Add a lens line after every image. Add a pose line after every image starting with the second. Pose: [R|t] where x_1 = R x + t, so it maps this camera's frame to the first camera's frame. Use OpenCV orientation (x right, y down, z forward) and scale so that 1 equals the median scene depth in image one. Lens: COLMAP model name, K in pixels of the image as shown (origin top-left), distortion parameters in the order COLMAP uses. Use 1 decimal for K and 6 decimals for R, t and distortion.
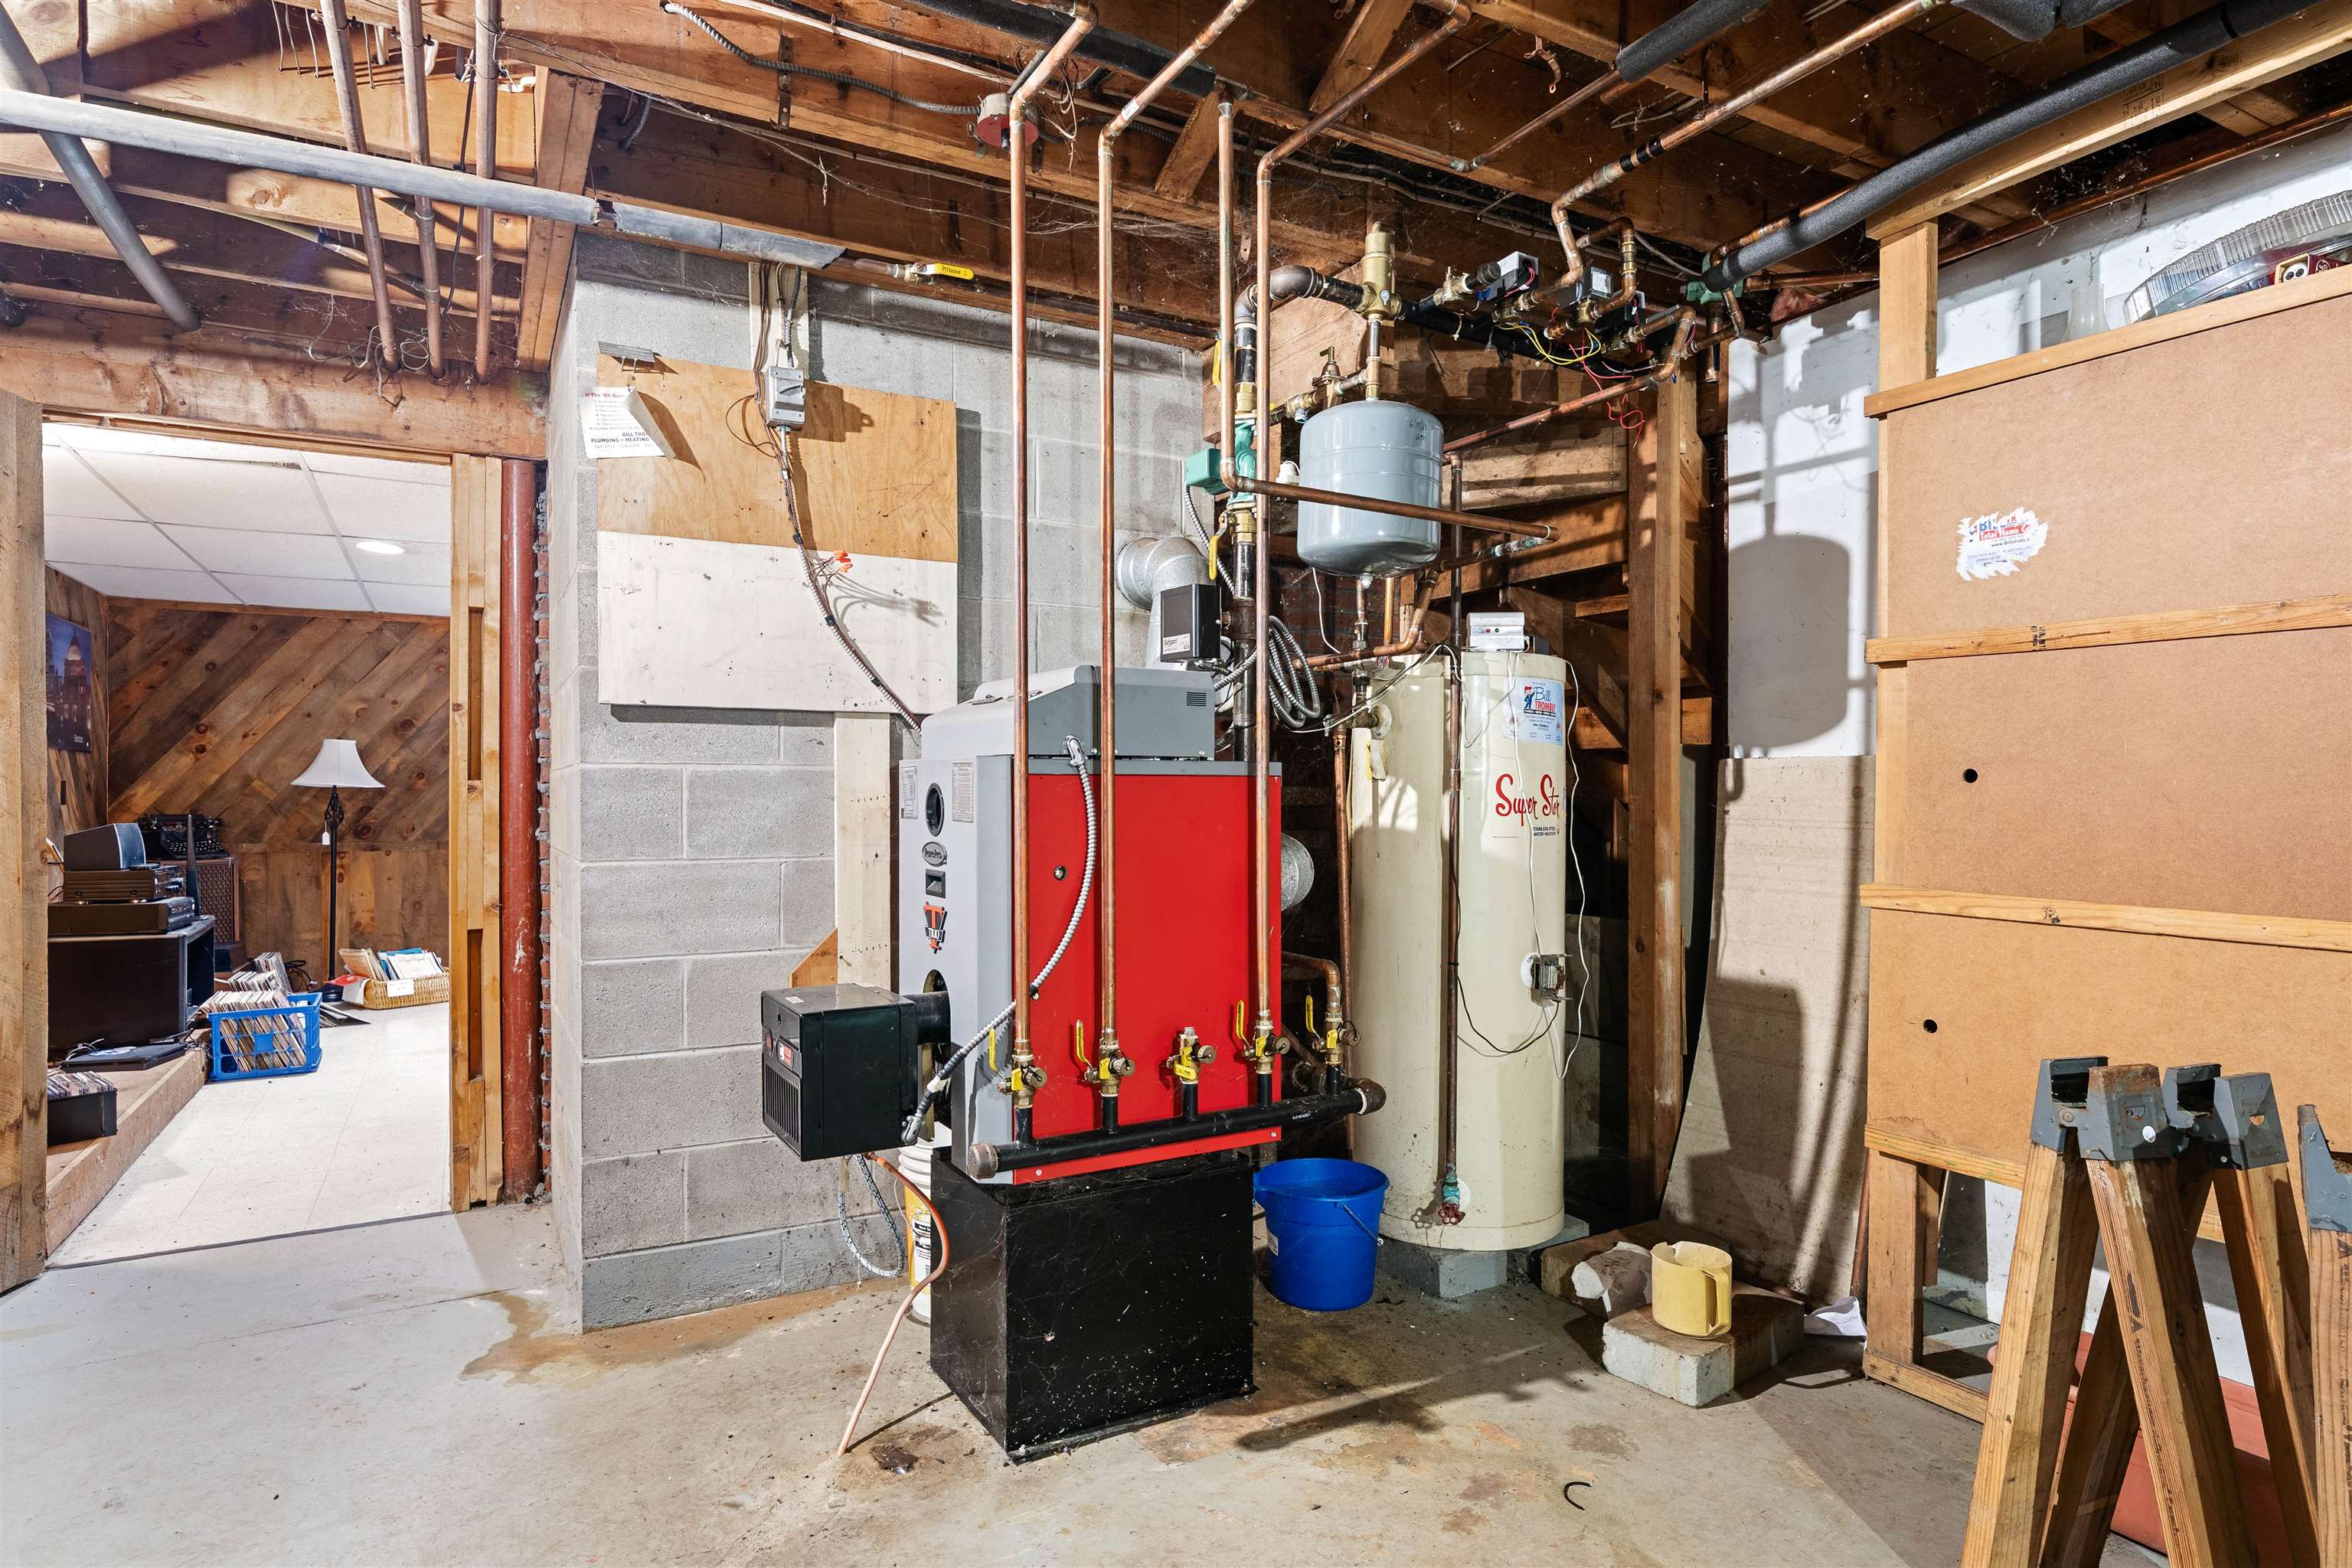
lens RADIAL K [[1276.9, 0, 1175.3], [0, 1276.9, 793.5], [0, 0, 1]] dist [0.000290, 0.000565]
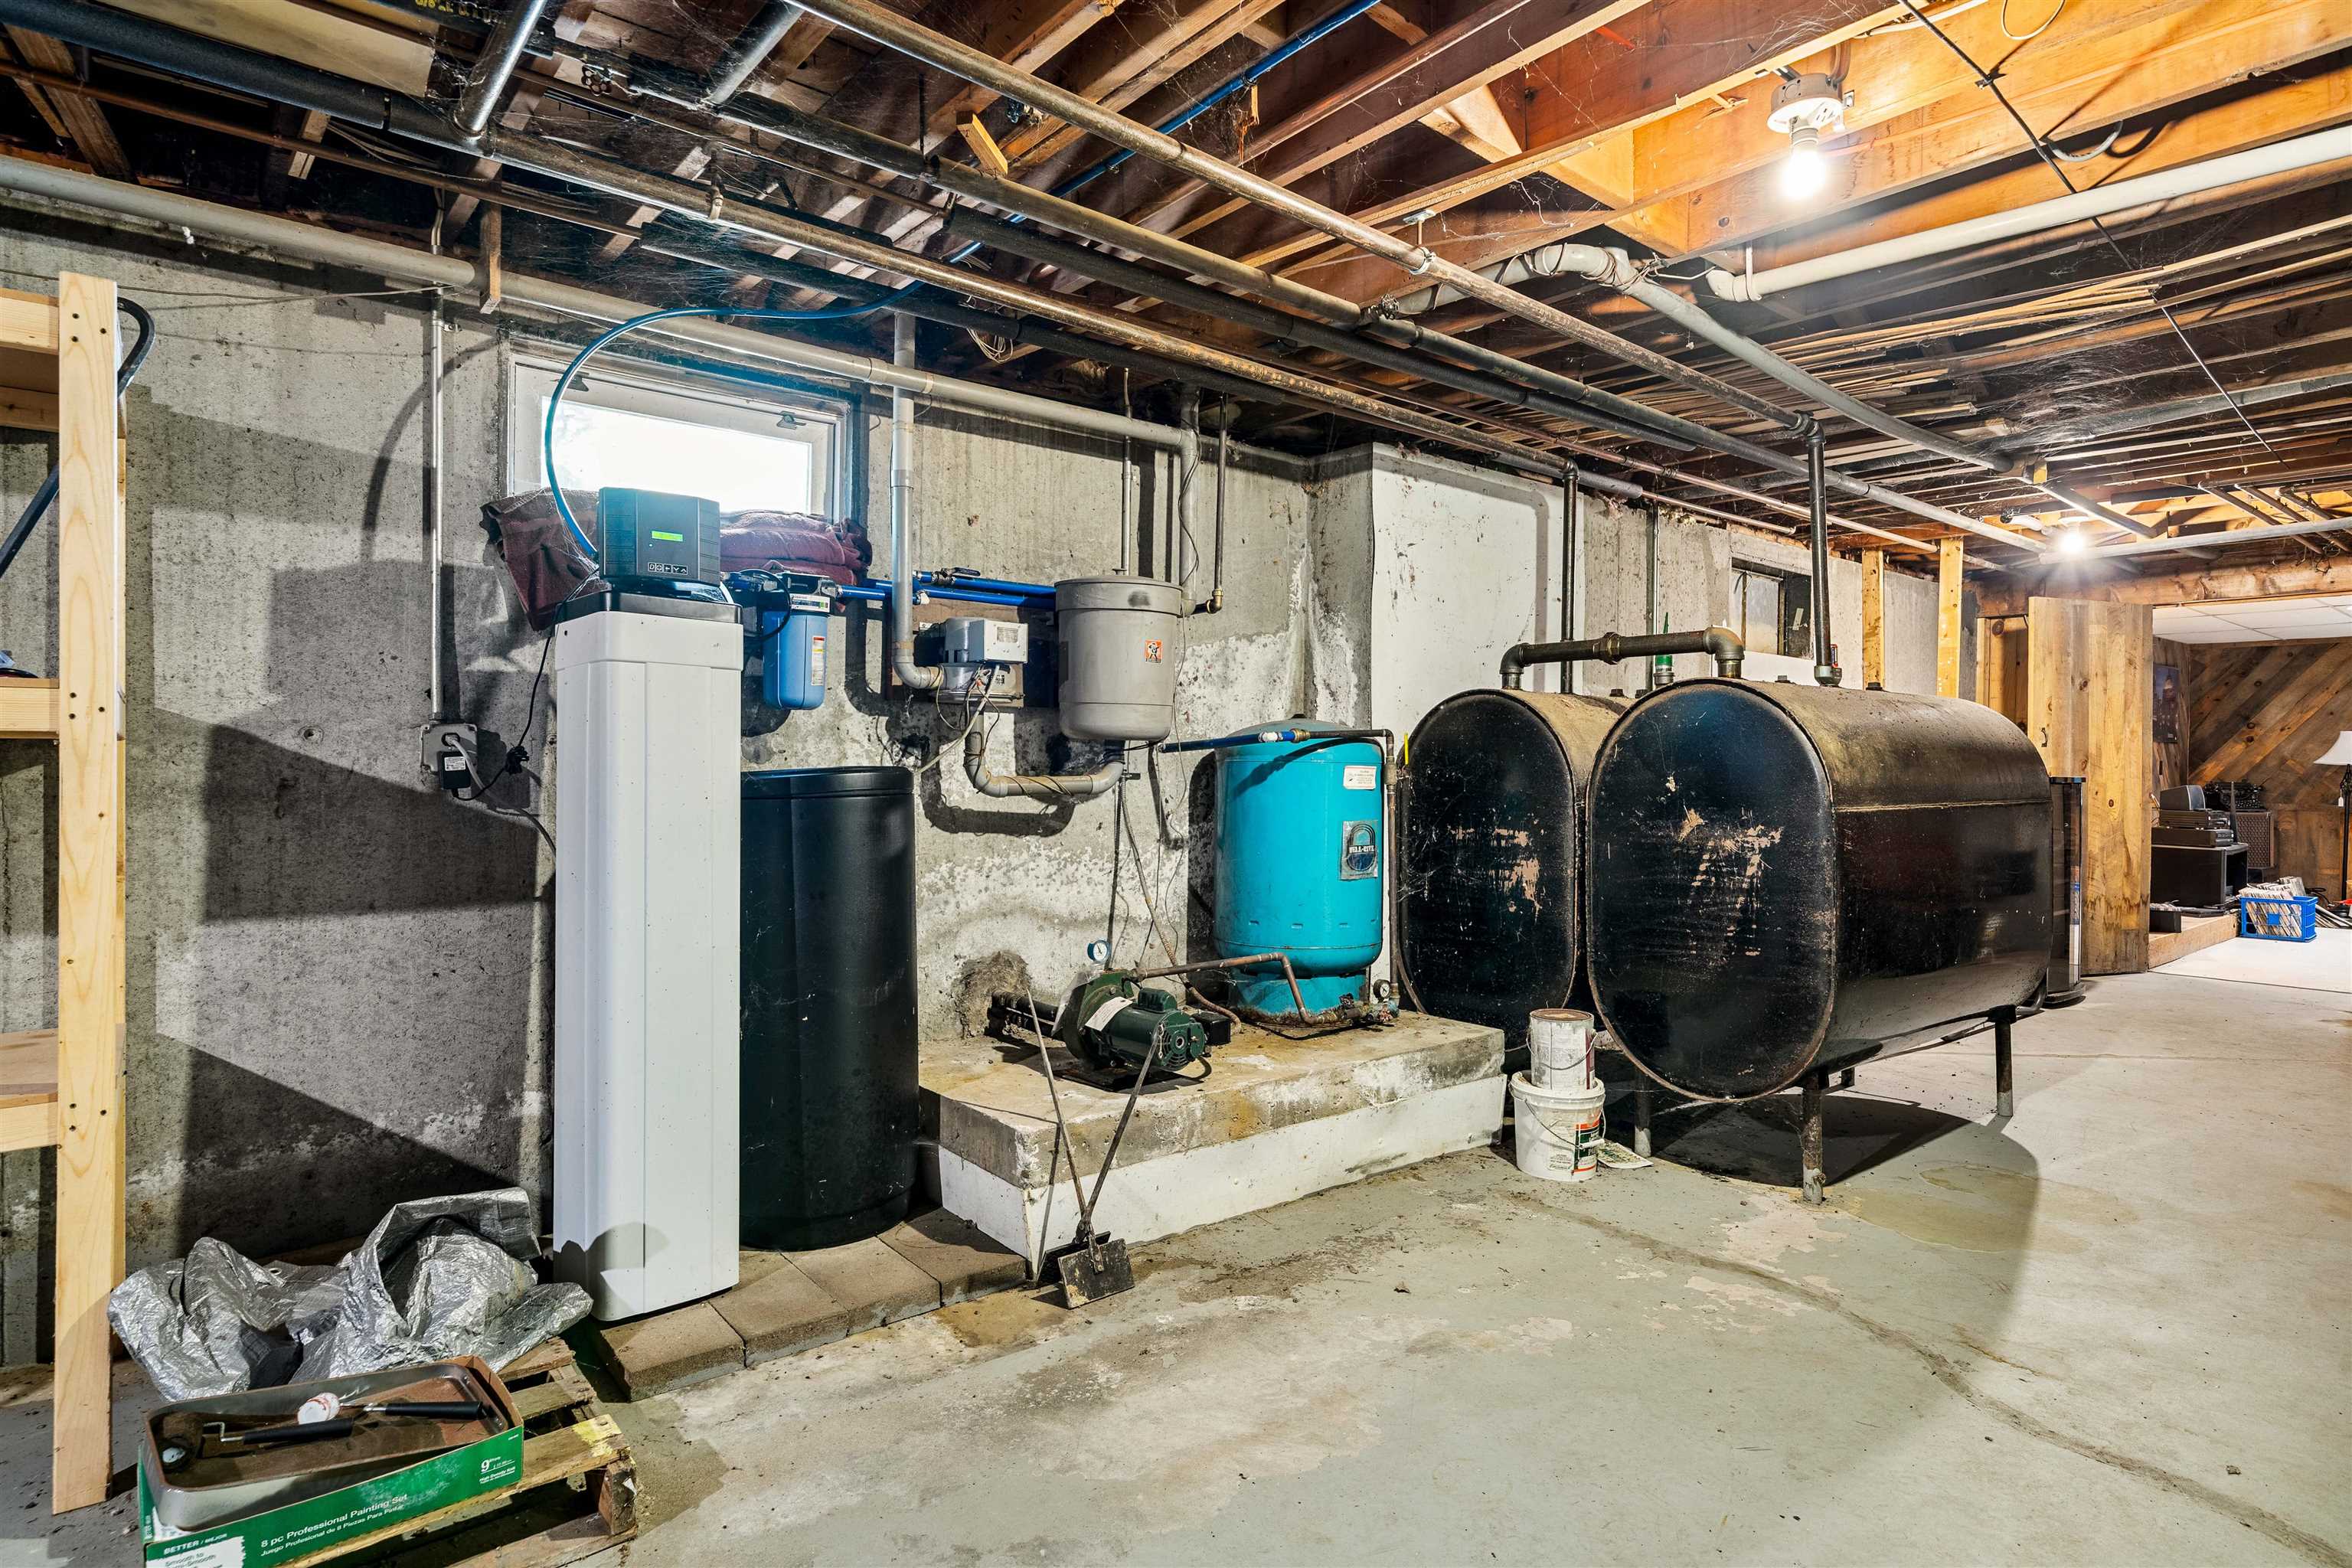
lens RADIAL K [[1236.5, 0, 1176.2], [0, 1236.5, 768.6], [0, 0, 1]] dist [-0.000123, 0.000073]
pose [[0.178479, 0.010490, -0.983888, 0.455076], [-0.007926, 0.999926, 0.009223, -0.003880], [0.983912, 0.006152, 0.178549, -0.515846]]
